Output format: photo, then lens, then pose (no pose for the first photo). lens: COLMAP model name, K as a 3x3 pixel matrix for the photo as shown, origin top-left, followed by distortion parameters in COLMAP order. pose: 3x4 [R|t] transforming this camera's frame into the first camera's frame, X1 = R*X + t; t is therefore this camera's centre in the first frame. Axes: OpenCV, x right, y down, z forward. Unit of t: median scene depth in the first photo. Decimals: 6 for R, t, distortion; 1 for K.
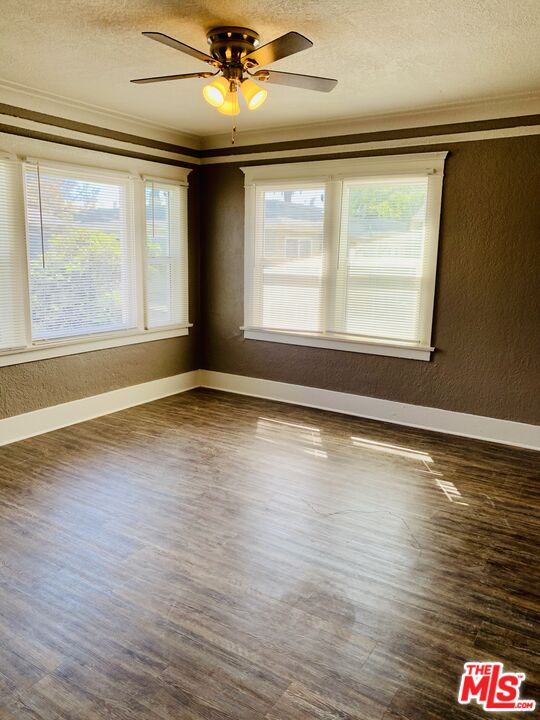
lens RADIAL K [[556.5, 0, 269.2], [0, 556.5, 359.1], [0, 0, 1]] dist [-0.003248, 0.000804]
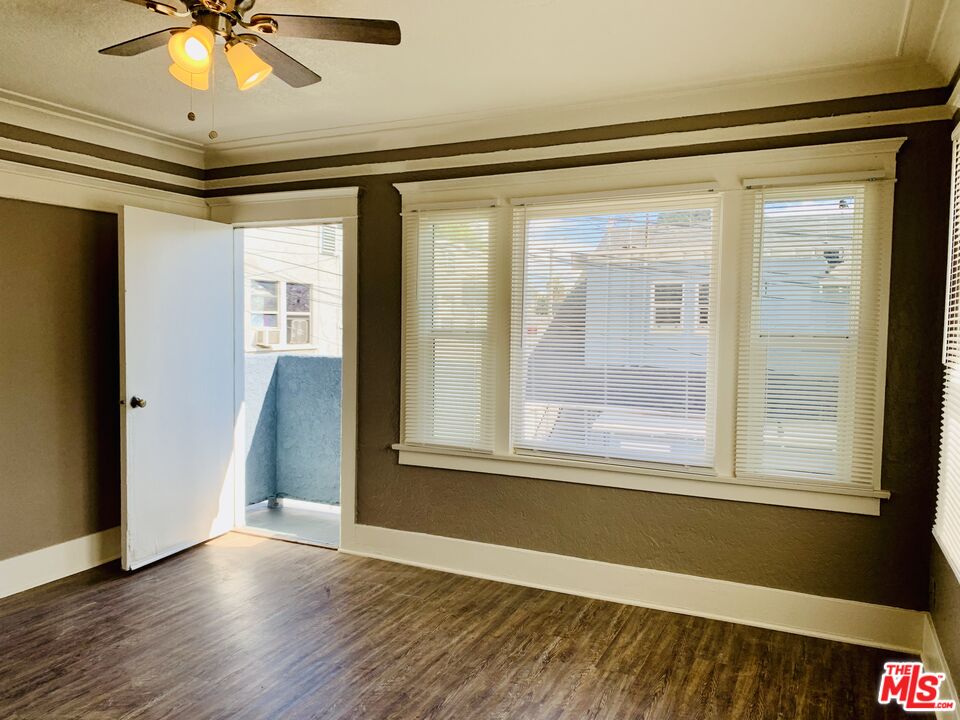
lens RADIAL K [[742.0, 0, 472.0], [0, 742.0, 338.1], [0, 0, 1]] dist [-0.003248, 0.000804]
pose [[0.114229, 0.003552, -0.993448, 0.468444], [-0.196621, 0.980294, -0.019103, -0.129133], [0.973803, 0.197514, 0.112677, 0.748635]]
